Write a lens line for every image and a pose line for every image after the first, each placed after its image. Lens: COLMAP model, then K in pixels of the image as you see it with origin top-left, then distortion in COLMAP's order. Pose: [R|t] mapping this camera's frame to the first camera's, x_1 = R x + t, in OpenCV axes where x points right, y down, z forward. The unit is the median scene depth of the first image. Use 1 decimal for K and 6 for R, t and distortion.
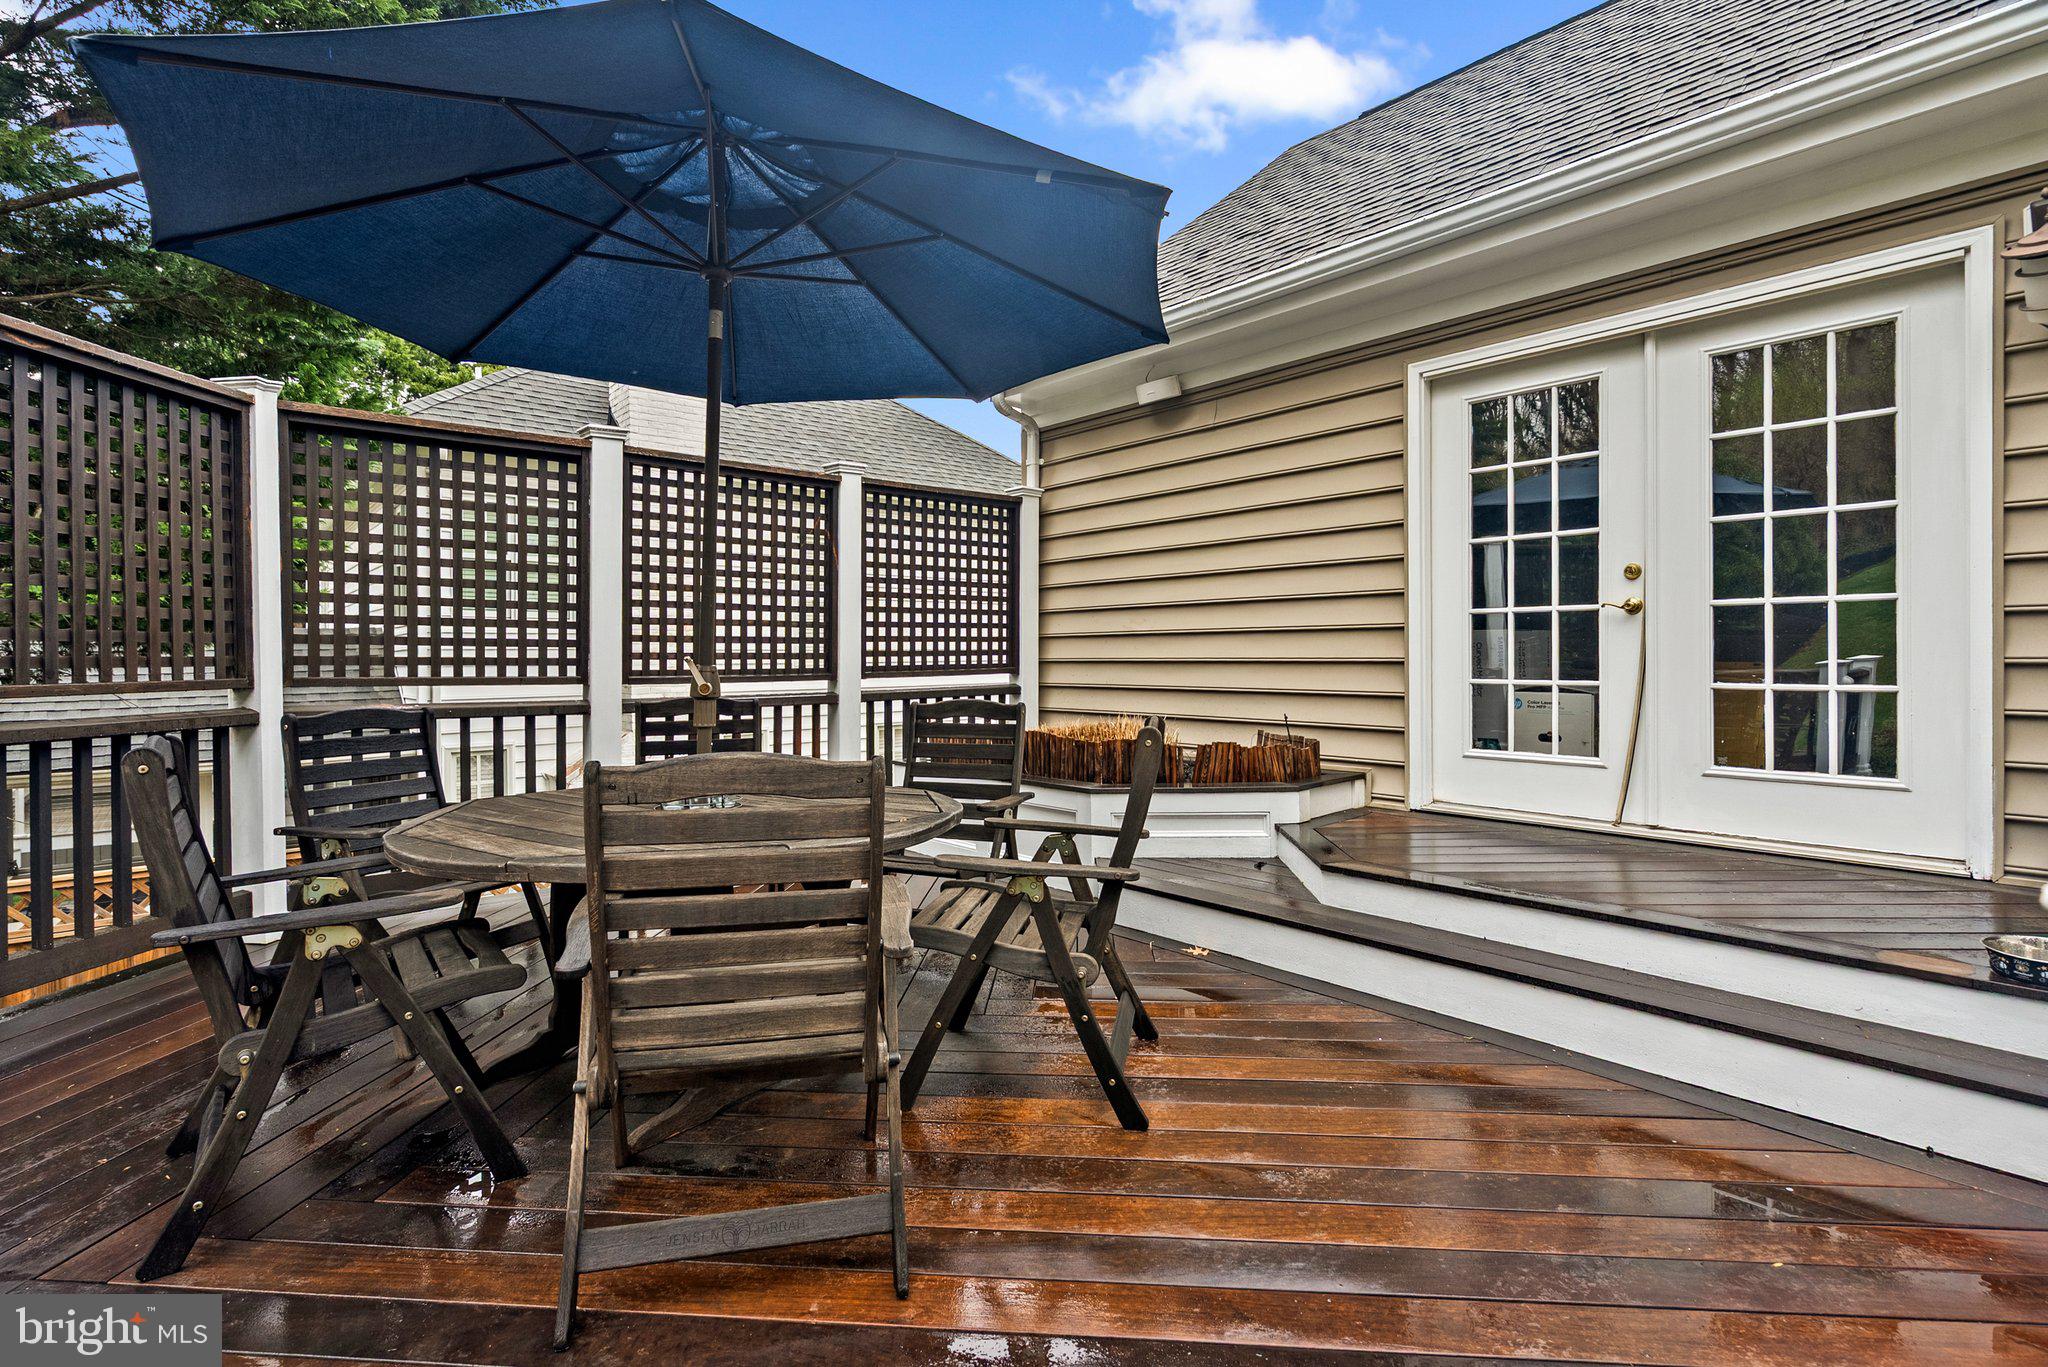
lens RADIAL K [[930.4, 0, 1023.2], [0, 930.4, 658.2], [0, 0, 1]] dist [-0.004061, -0.000052]
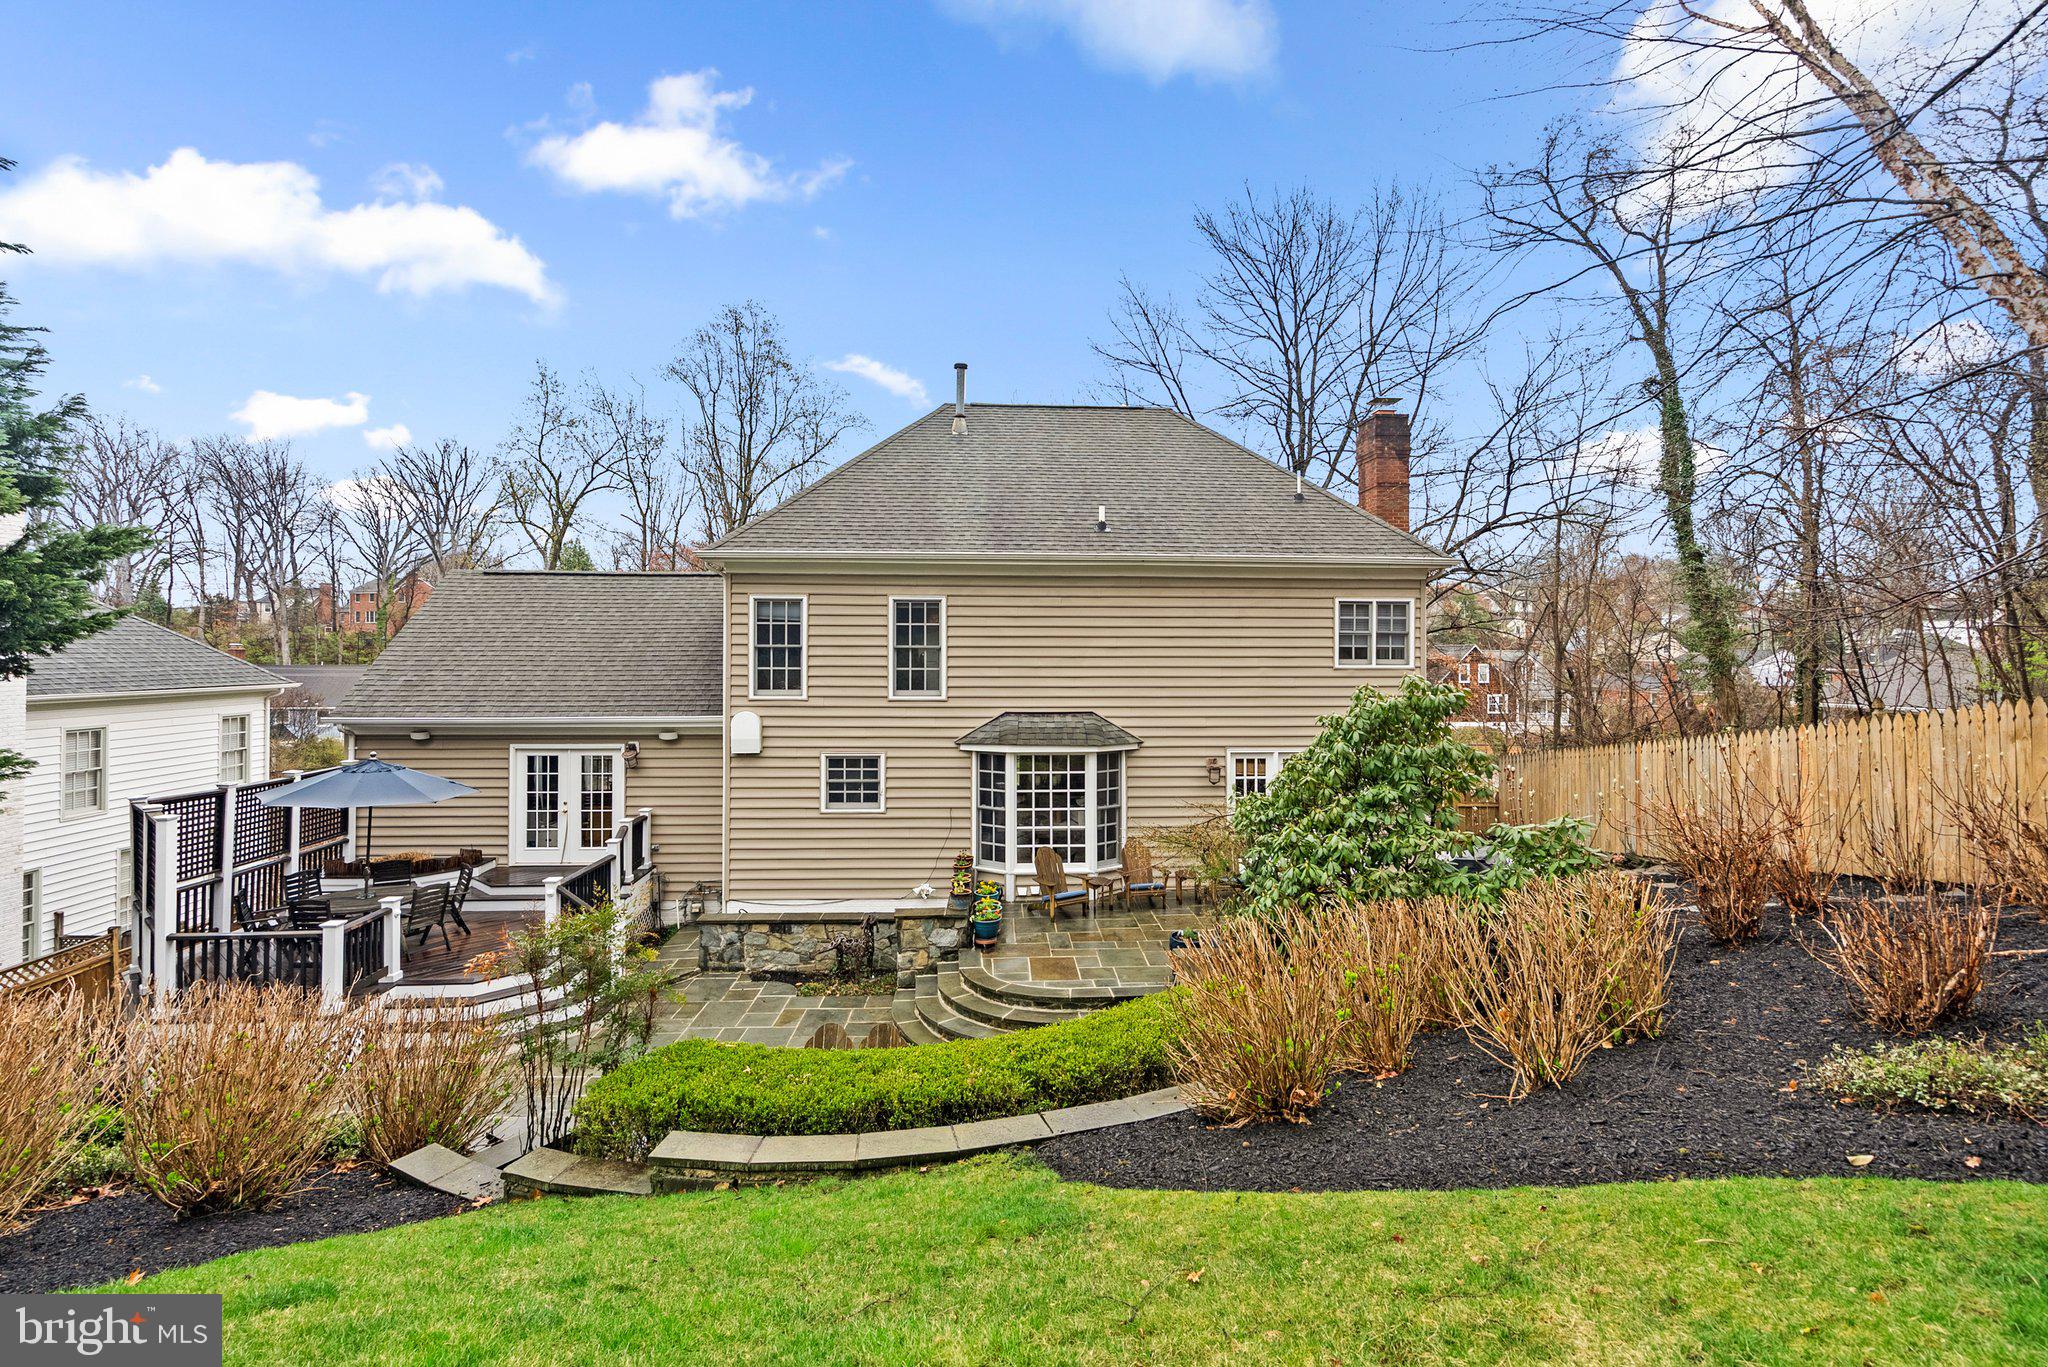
lens RADIAL K [[930.4, 0, 1024.7], [0, 930.4, 669.2], [0, 0, 1]] dist [-0.004061, -0.000052]
pose [[0.628236, 0.013162, 0.777911, -1.416490], [-0.007519, 0.999913, -0.010846, -0.717516], [-0.777986, 0.000964, 0.628281, -3.502707]]
